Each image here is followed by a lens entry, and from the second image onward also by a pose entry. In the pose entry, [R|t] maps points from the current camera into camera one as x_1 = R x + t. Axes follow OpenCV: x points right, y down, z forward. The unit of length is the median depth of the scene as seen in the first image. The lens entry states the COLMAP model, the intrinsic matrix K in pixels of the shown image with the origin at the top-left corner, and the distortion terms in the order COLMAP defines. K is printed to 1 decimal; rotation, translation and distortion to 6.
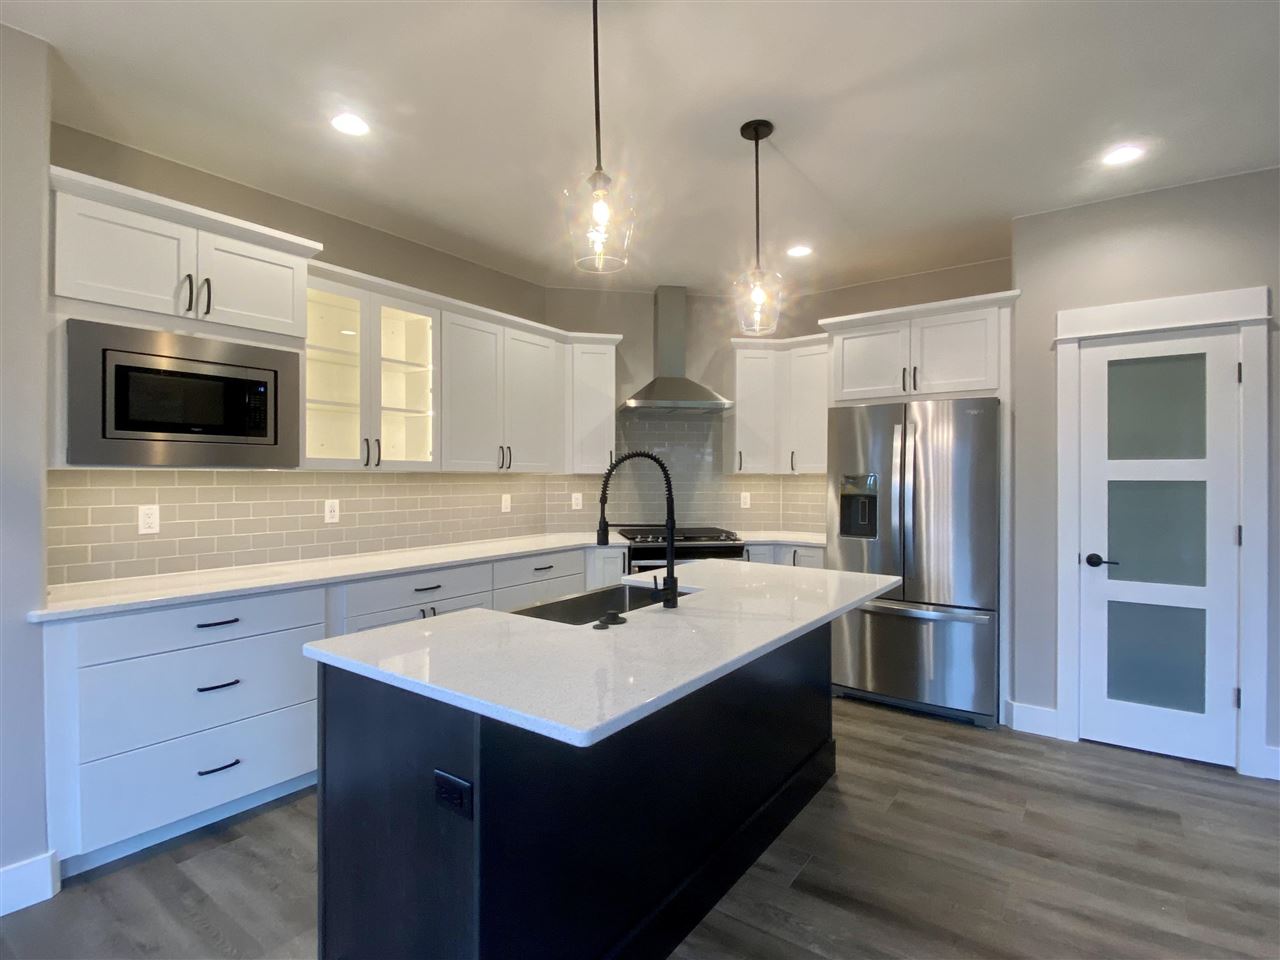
lens RADIAL K [[632.5, 0, 634.5], [0, 632.5, 478.9], [0, 0, 1]] dist [0.025893, -0.026026]
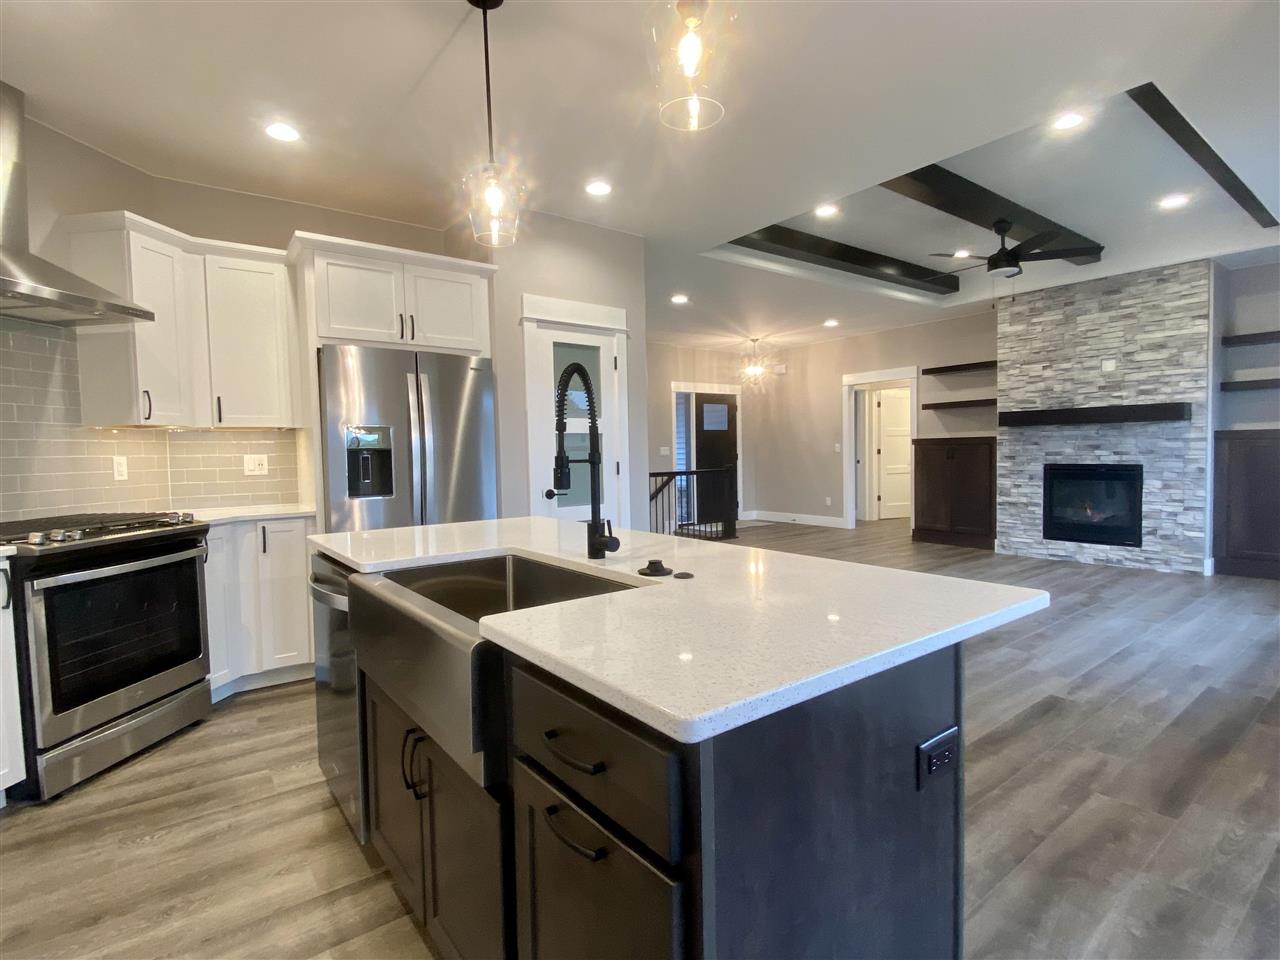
lens RADIAL K [[632.5, 0, 634.5], [0, 632.5, 478.9], [0, 0, 1]] dist [0.025893, -0.026026]
pose [[0.281003, -0.050304, 0.958388, -0.462828], [0.021454, 0.998705, 0.046129, 0.039780], [-0.959467, 0.007599, 0.281718, 0.469006]]
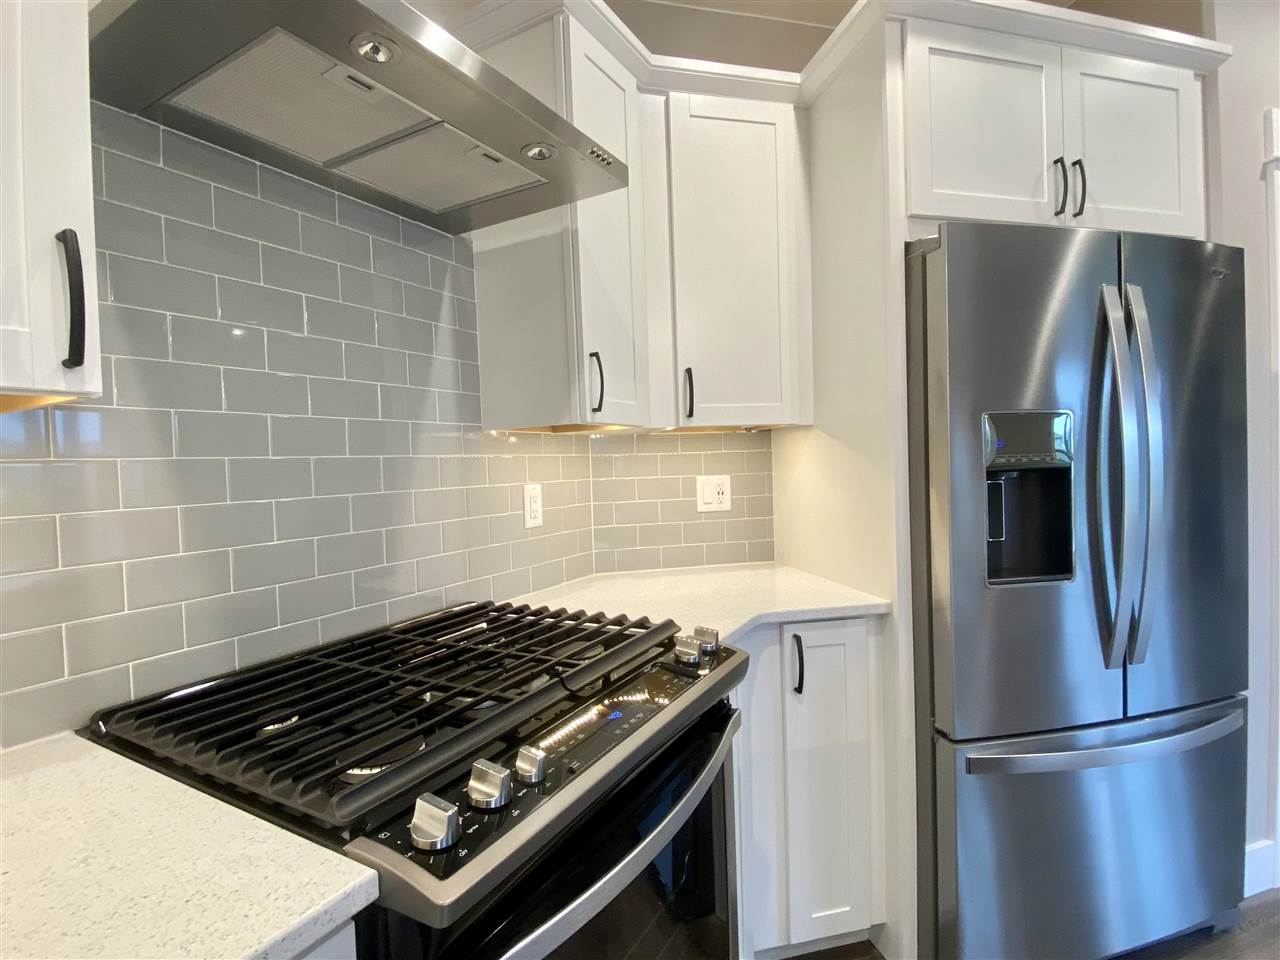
lens RADIAL K [[632.5, 0, 634.5], [0, 632.5, 478.9], [0, 0, 1]] dist [0.025893, -0.026026]
pose [[0.631119, -0.045397, 0.774356, -0.096208], [0.032554, 0.998957, 0.032032, 0.014617], [-0.775002, 0.004992, 0.631939, 1.113490]]
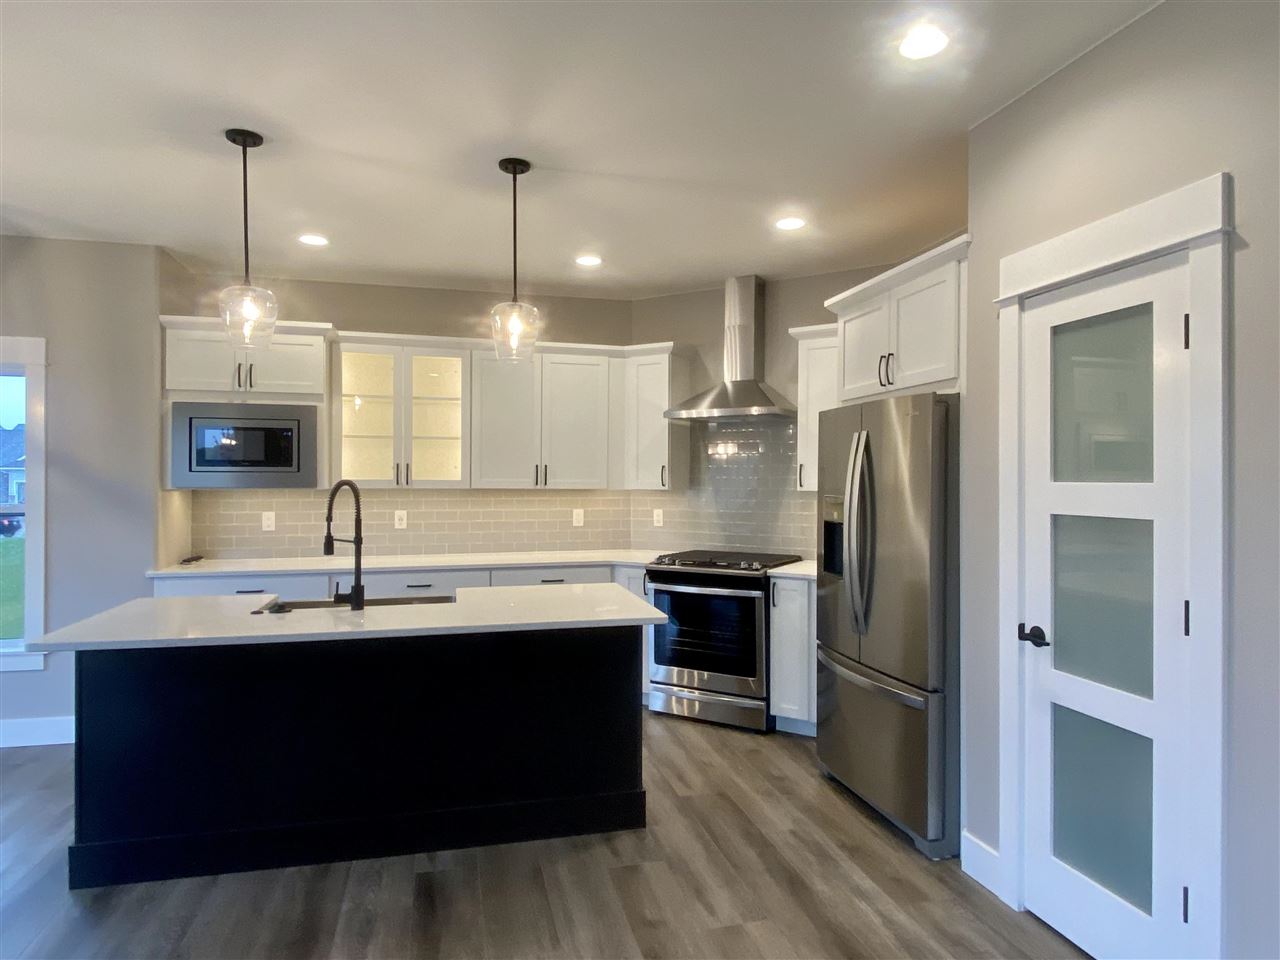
lens RADIAL K [[761.2, 0, 640.0], [0, 761.2, 480.0], [0, 0, 1]] dist [0.004232, -0.000267]
pose [[0.769623, 0.001438, -0.638497, 0.906221], [-0.003707, 0.999991, -0.002216, -0.028191], [0.638488, 0.004073, 0.769621, 0.144426]]
